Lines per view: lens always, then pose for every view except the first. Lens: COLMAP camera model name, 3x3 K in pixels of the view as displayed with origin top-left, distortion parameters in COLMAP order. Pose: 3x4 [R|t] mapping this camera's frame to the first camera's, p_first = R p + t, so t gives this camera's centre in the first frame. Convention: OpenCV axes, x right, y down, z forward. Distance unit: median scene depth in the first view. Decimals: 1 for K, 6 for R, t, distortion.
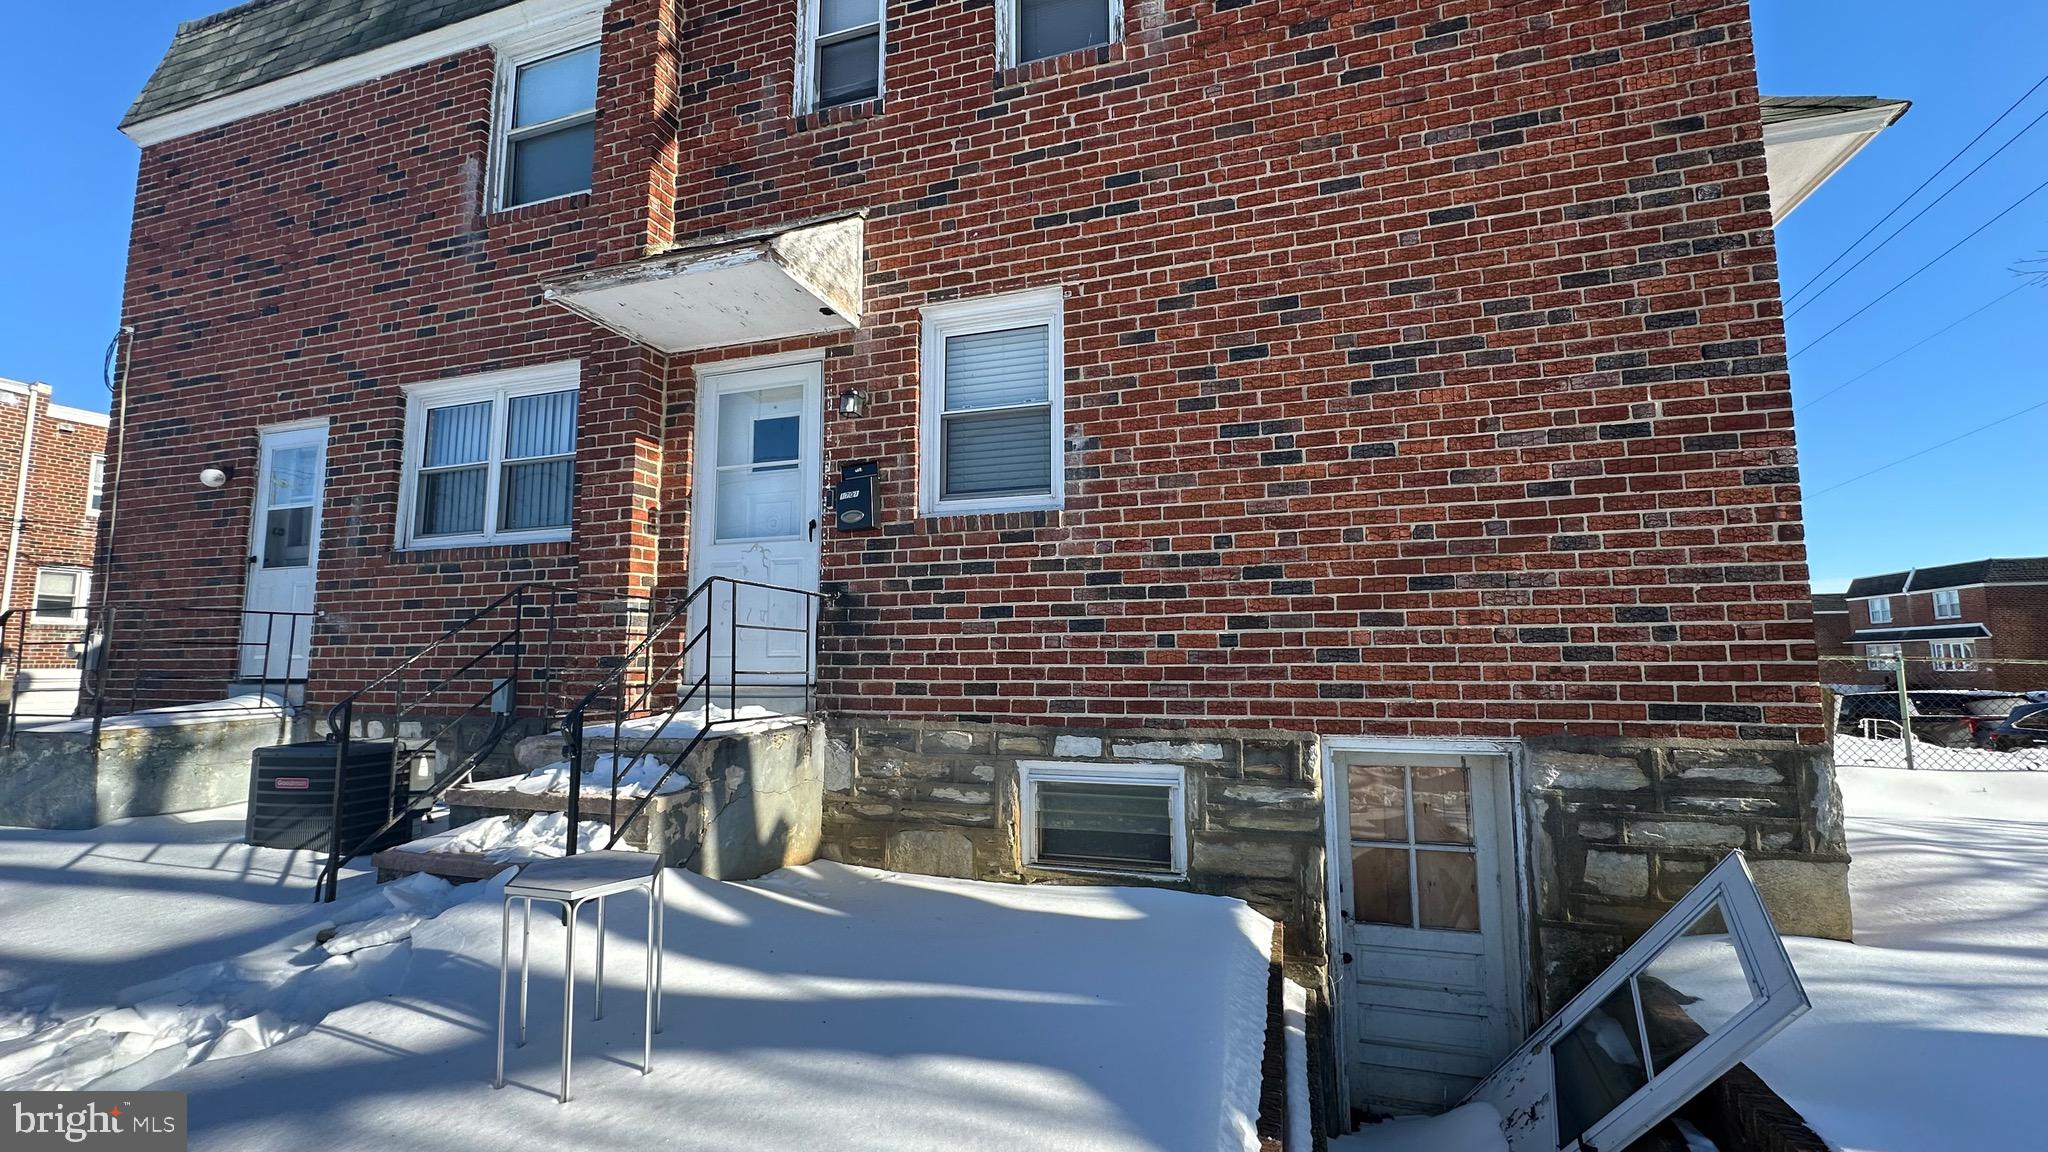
lens RADIAL K [[817.0, 0, 1022.3], [0, 817.0, 573.1], [0, 0, 1]] dist [-0.003238, -0.000343]
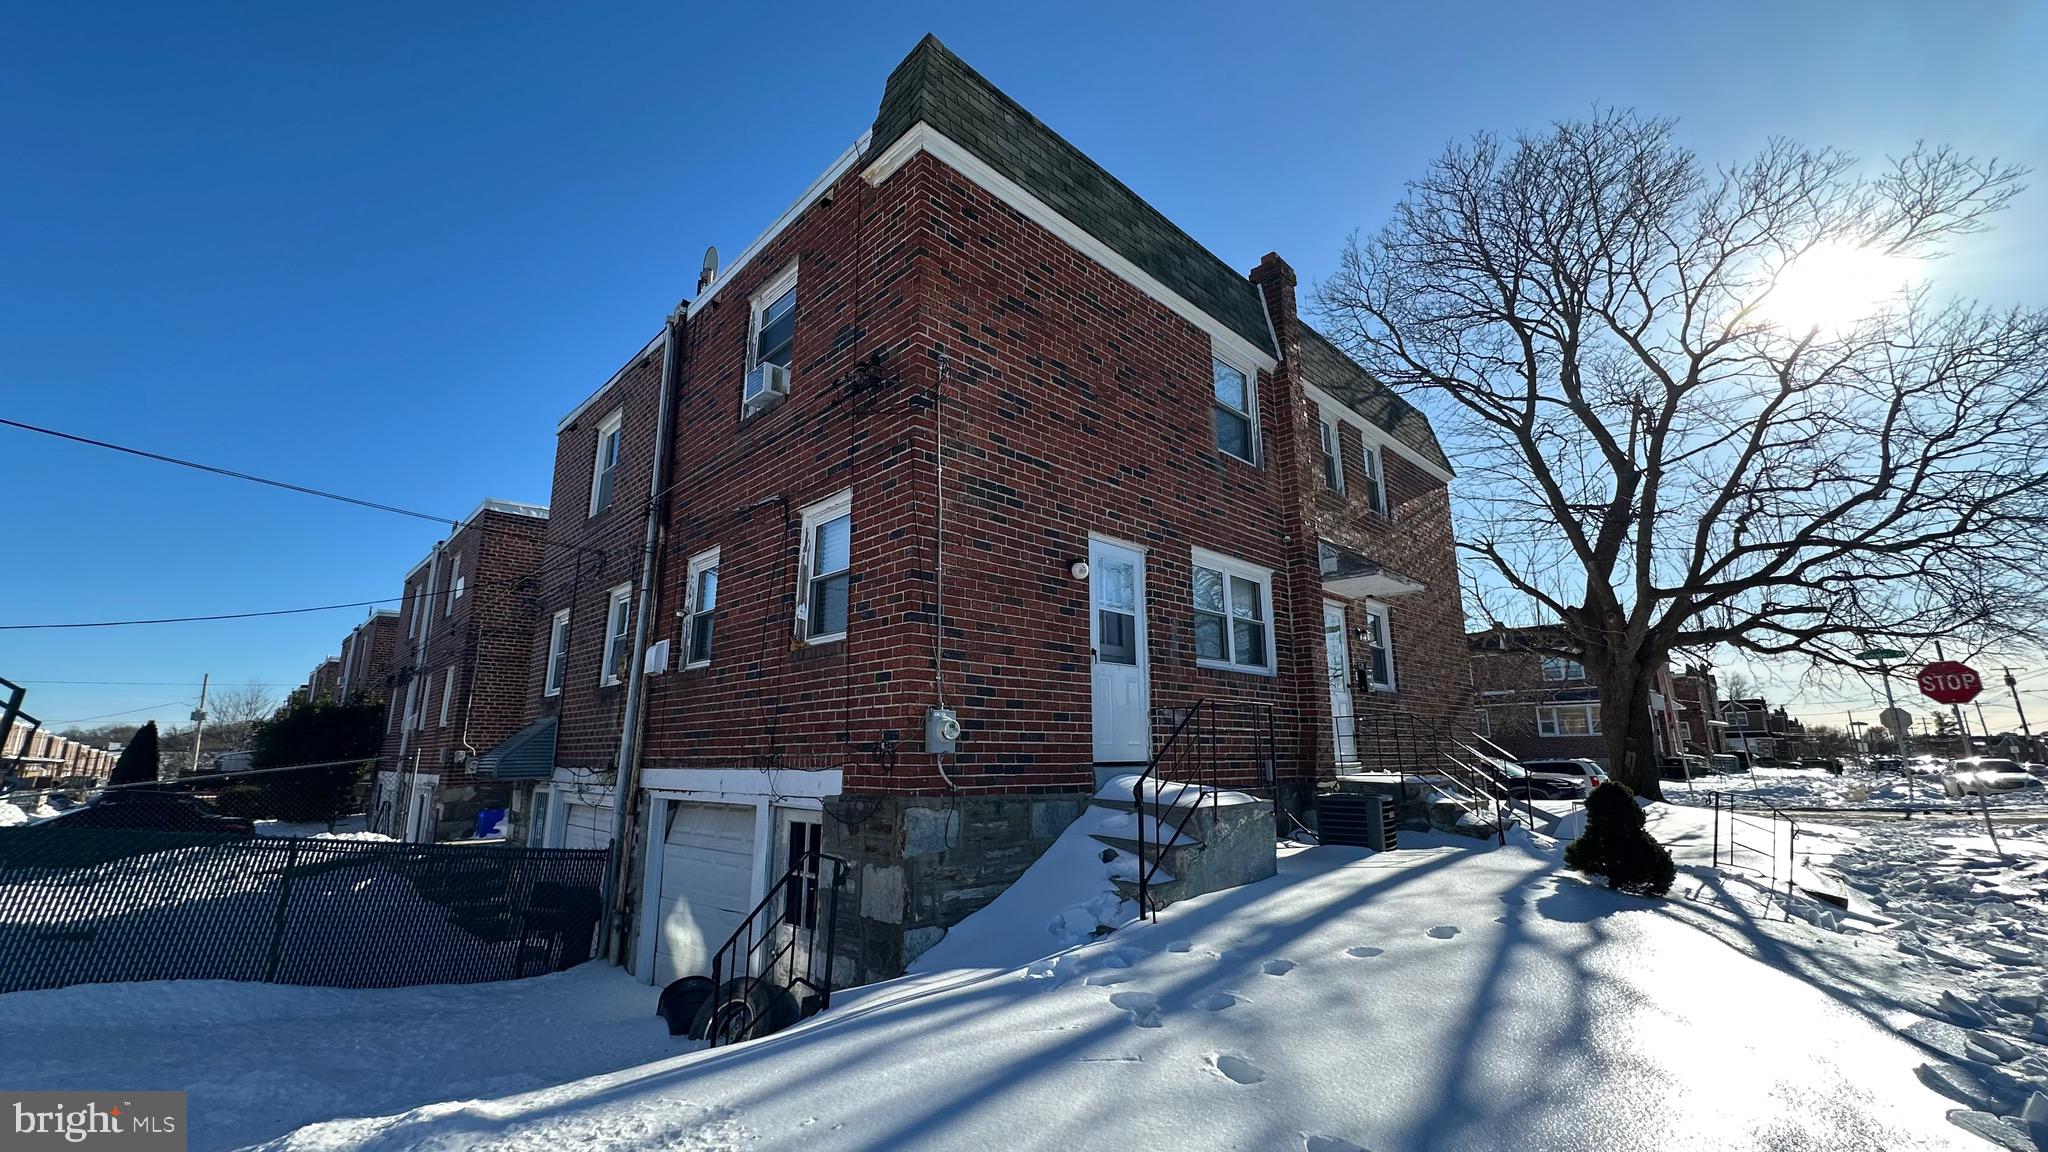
lens RADIAL K [[817.0, 0, 1023.8], [0, 817.0, 575.7], [0, 0, 1]] dist [-0.003238, -0.000343]
pose [[0.466524, 0.197207, 0.862244, -1.959413], [-0.093012, 0.980362, -0.173897, 0.083048], [-0.879605, 0.000927, 0.475705, 0.558575]]
